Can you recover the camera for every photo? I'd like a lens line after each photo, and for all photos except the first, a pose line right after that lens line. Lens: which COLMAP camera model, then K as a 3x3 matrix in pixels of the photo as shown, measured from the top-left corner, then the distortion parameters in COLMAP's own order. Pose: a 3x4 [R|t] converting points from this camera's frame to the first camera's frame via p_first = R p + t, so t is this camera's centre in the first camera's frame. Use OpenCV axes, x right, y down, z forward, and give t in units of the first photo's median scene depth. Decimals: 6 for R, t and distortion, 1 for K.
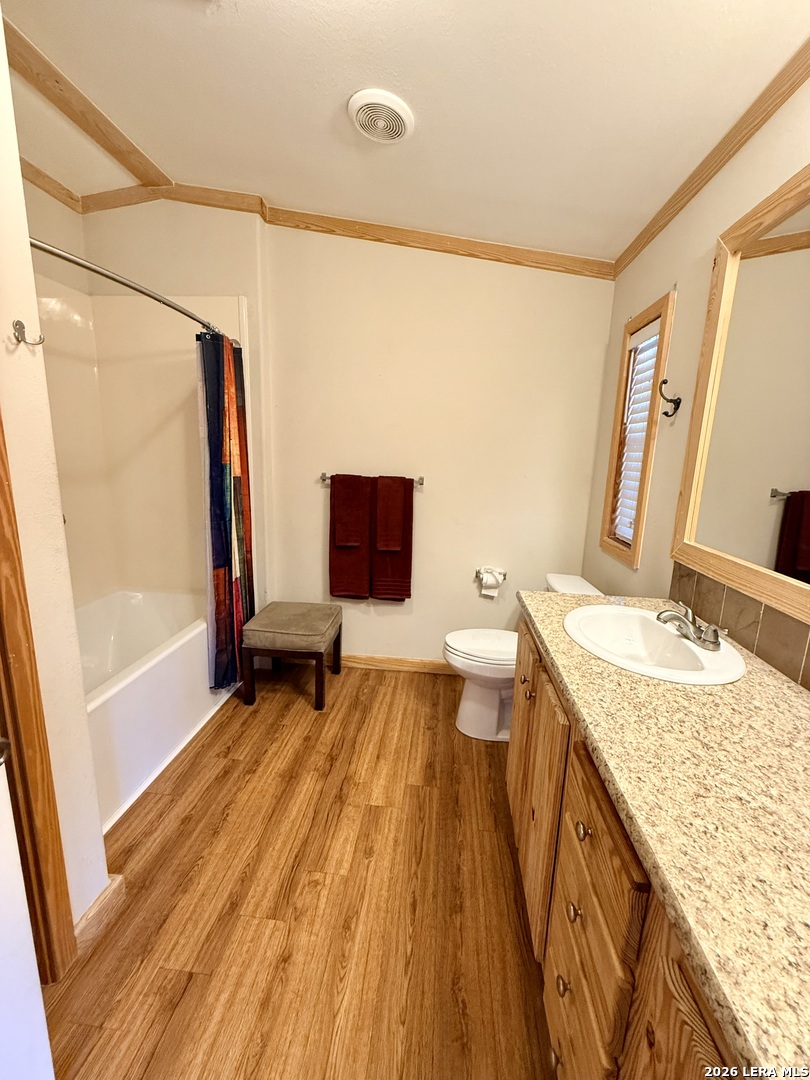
lens RADIAL K [[431.3, 0, 404.9], [0, 431.3, 534.0], [0, 0, 1]] dist [0.000935, 0.000370]
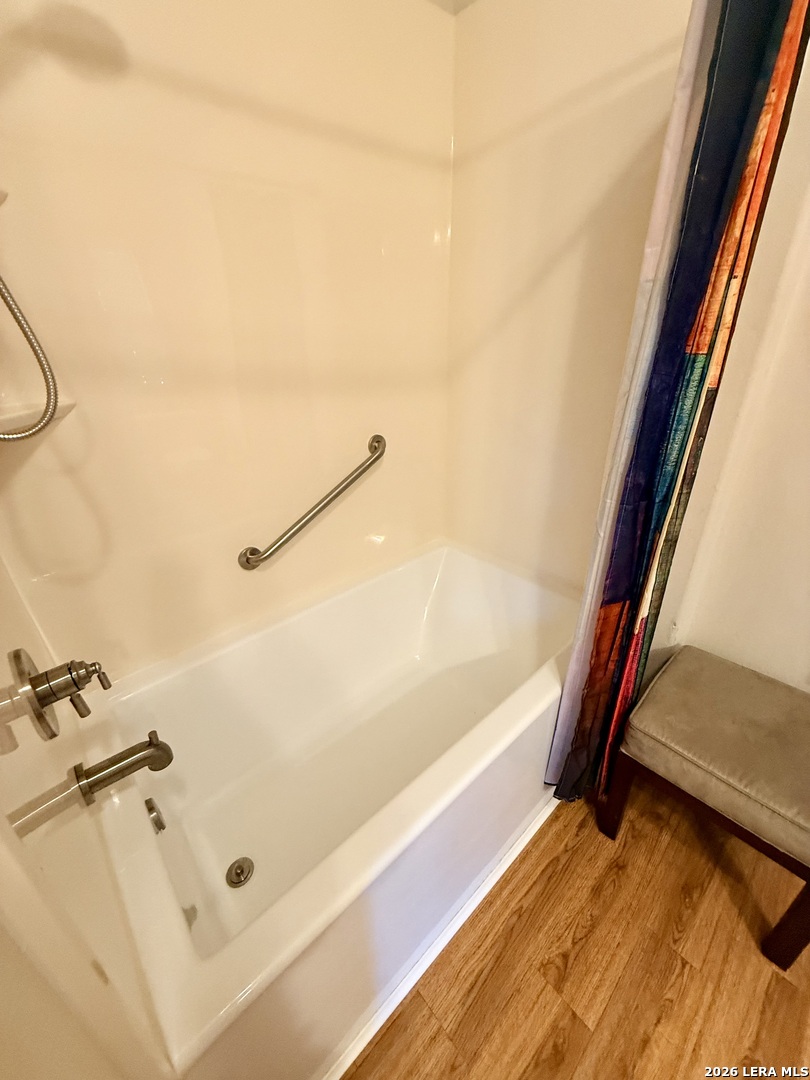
lens RADIAL K [[431.3, 0, 404.9], [0, 431.3, 534.0], [0, 0, 1]] dist [0.000935, 0.000370]
pose [[0.739819, 0.245929, -0.626248, -0.376700], [-0.083393, 0.957141, 0.277356, -0.111601], [0.667618, -0.152968, 0.728620, 0.620981]]
